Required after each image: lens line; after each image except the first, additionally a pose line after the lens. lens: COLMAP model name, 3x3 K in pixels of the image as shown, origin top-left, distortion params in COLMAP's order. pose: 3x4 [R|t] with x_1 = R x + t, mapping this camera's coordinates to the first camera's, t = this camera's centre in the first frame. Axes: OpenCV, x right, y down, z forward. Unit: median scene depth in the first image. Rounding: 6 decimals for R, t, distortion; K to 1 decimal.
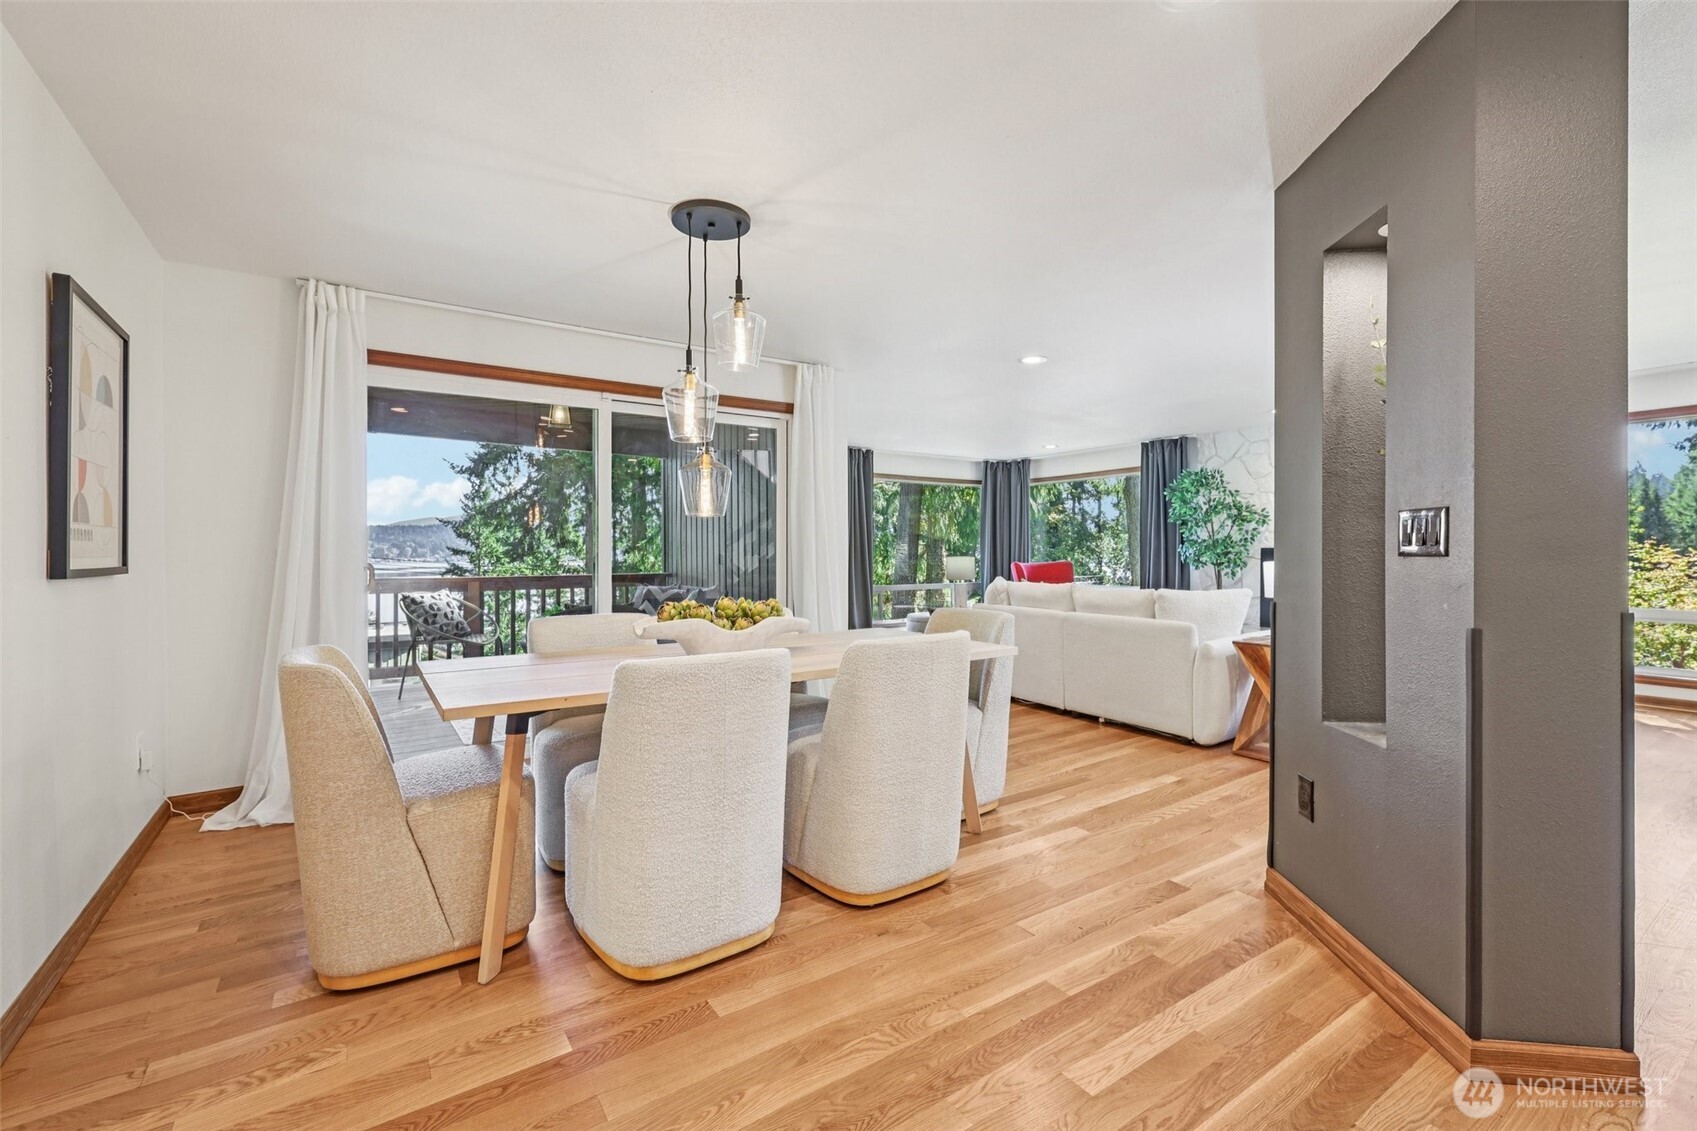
lens RADIAL K [[735.8, 0, 850.8], [0, 735.8, 555.0], [0, 0, 1]] dist [0.000314, -0.000320]
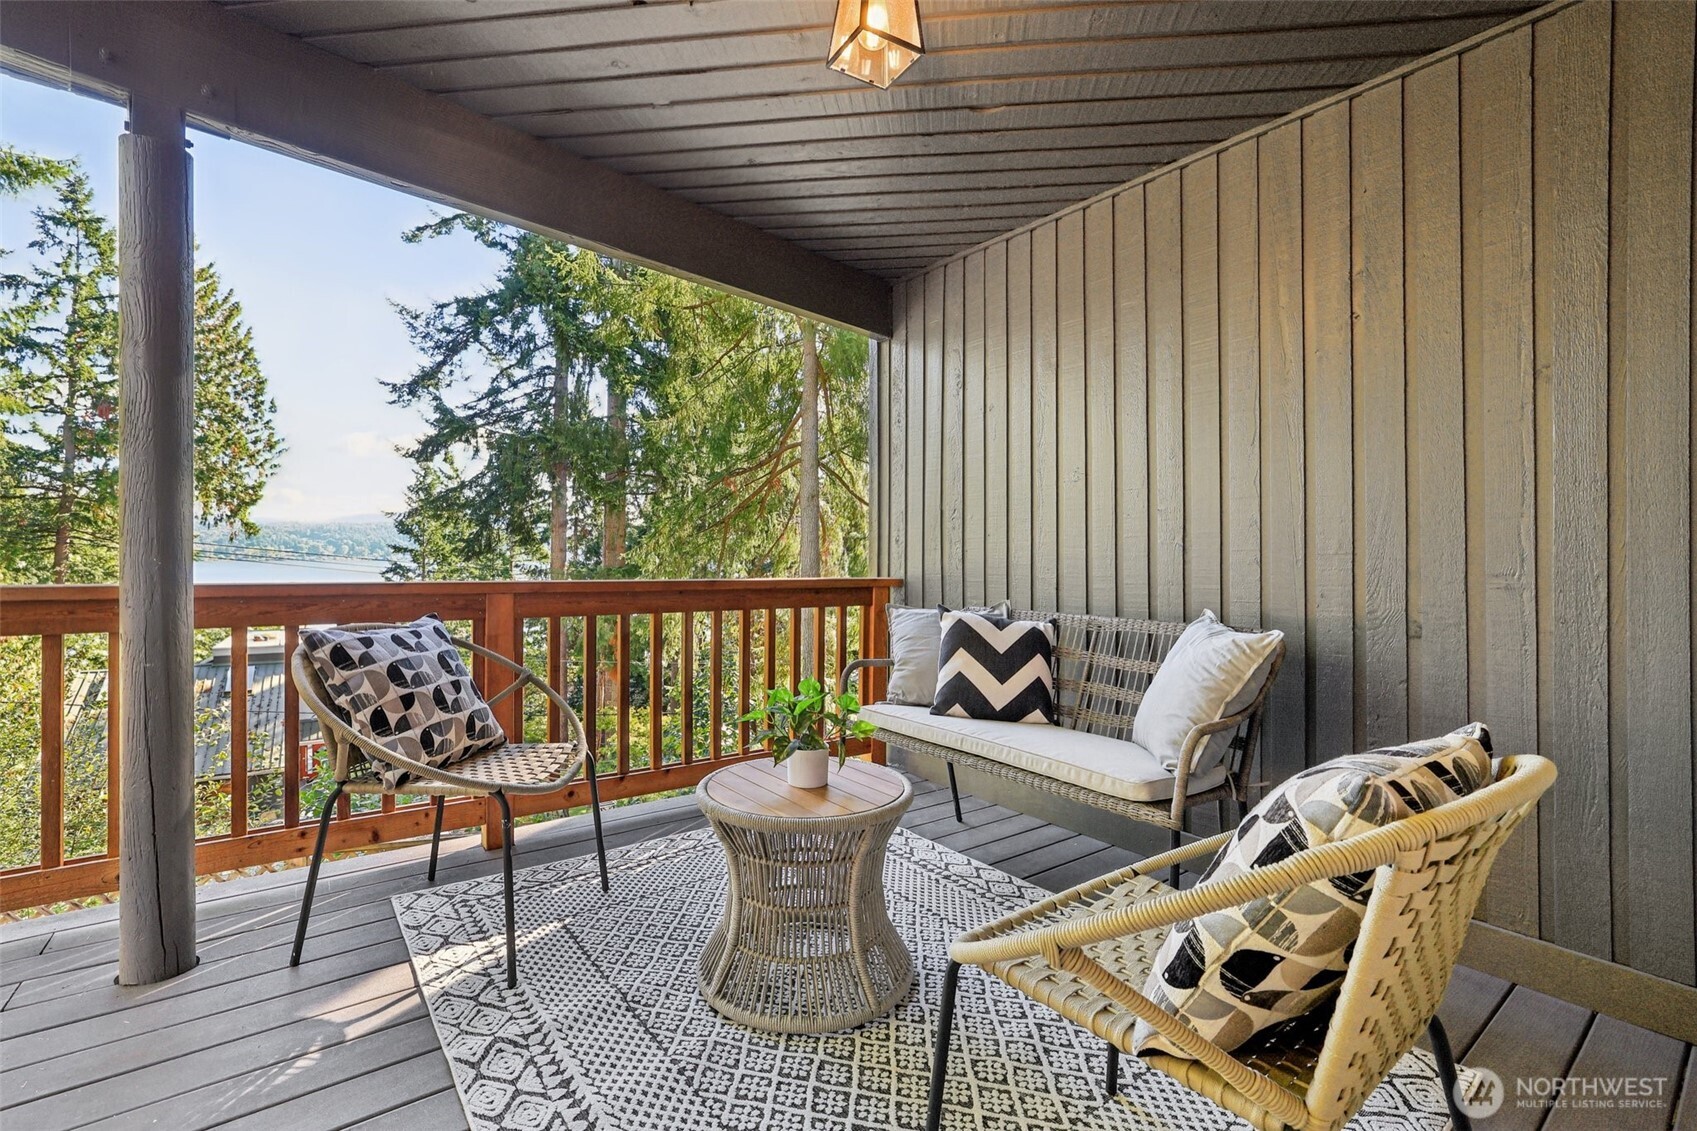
lens RADIAL K [[749.5, 0, 840.2], [0, 749.5, 557.5], [0, 0, 1]] dist [-0.004166, -0.000332]
pose [[0.998982, 0.010221, 0.043941, -0.473513], [-0.010174, 0.999947, -0.001298, 0.021887], [-0.043952, 0.000850, 0.999033, 0.805540]]
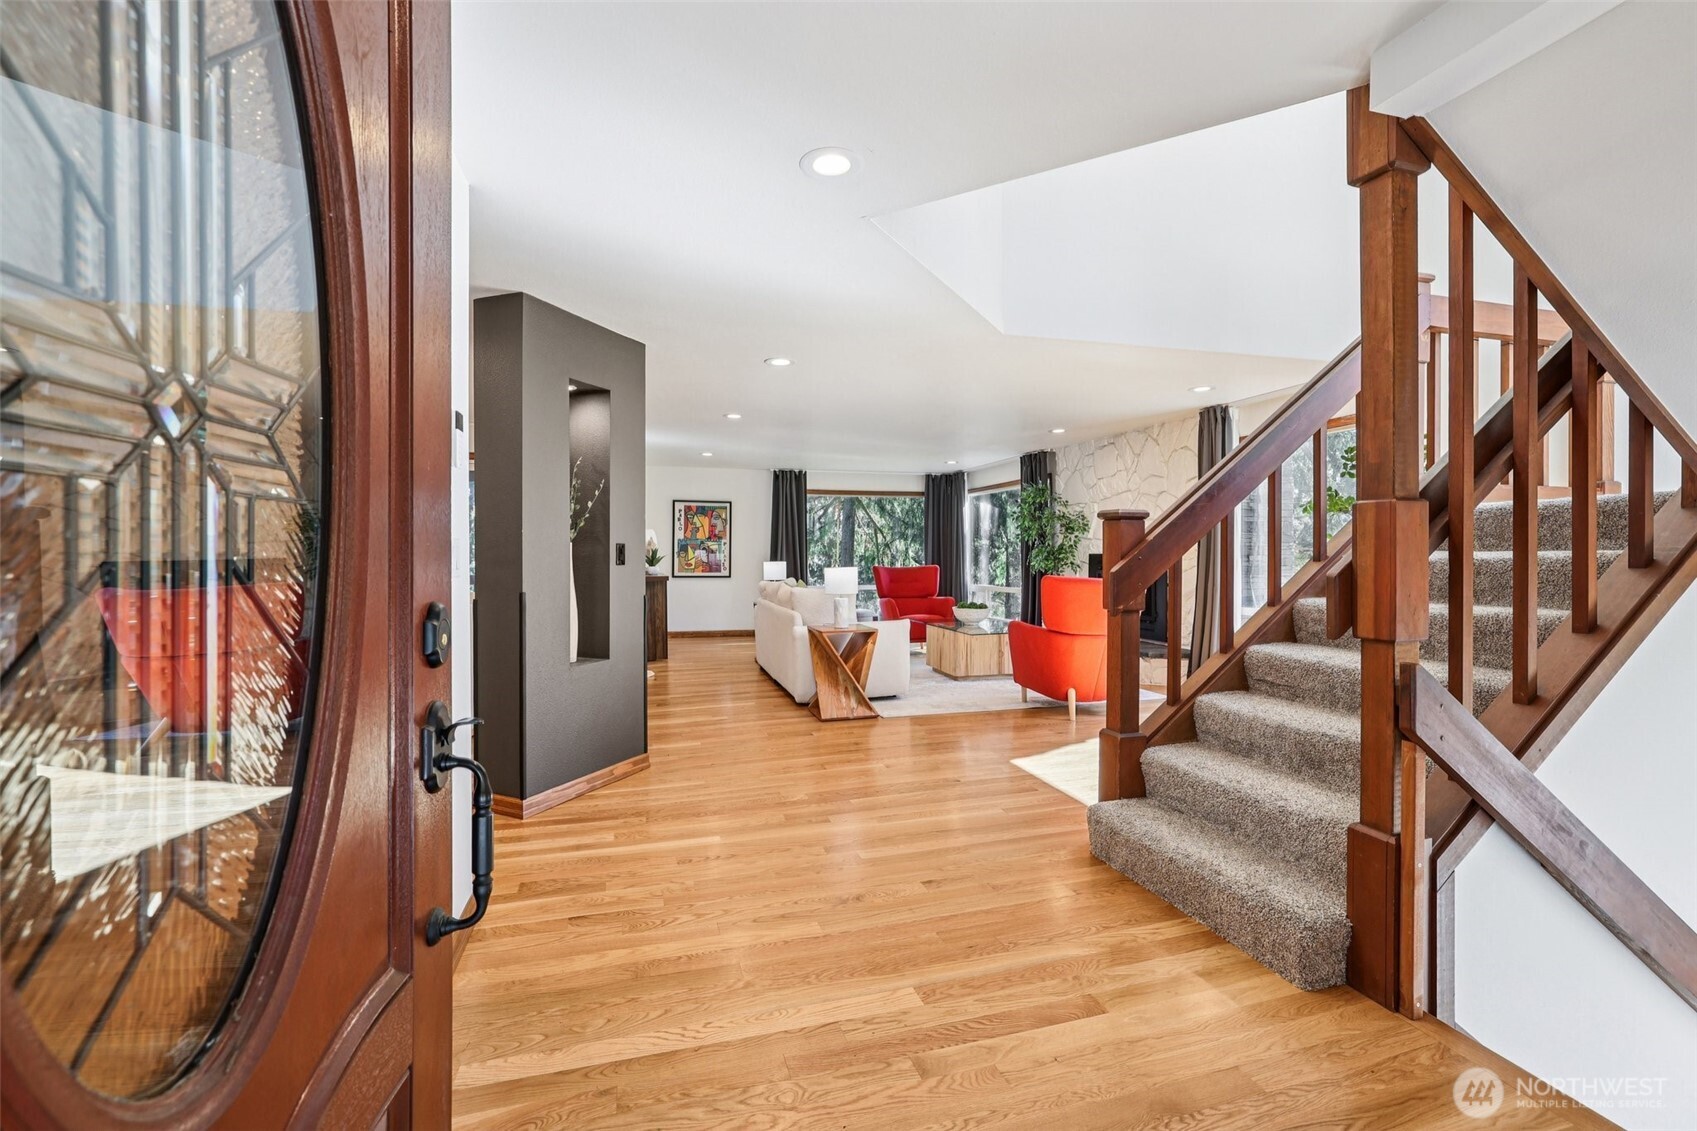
lens RADIAL K [[752.7, 0, 846.0], [0, 752.7, 554.1], [0, 0, 1]] dist [-0.054555, 0.022920]
pose [[0.952564, 0.001465, -0.304336, 0.830600], [-0.002904, 0.999987, -0.004277, -0.006814], [0.304326, 0.004958, 0.952555, -0.232241]]
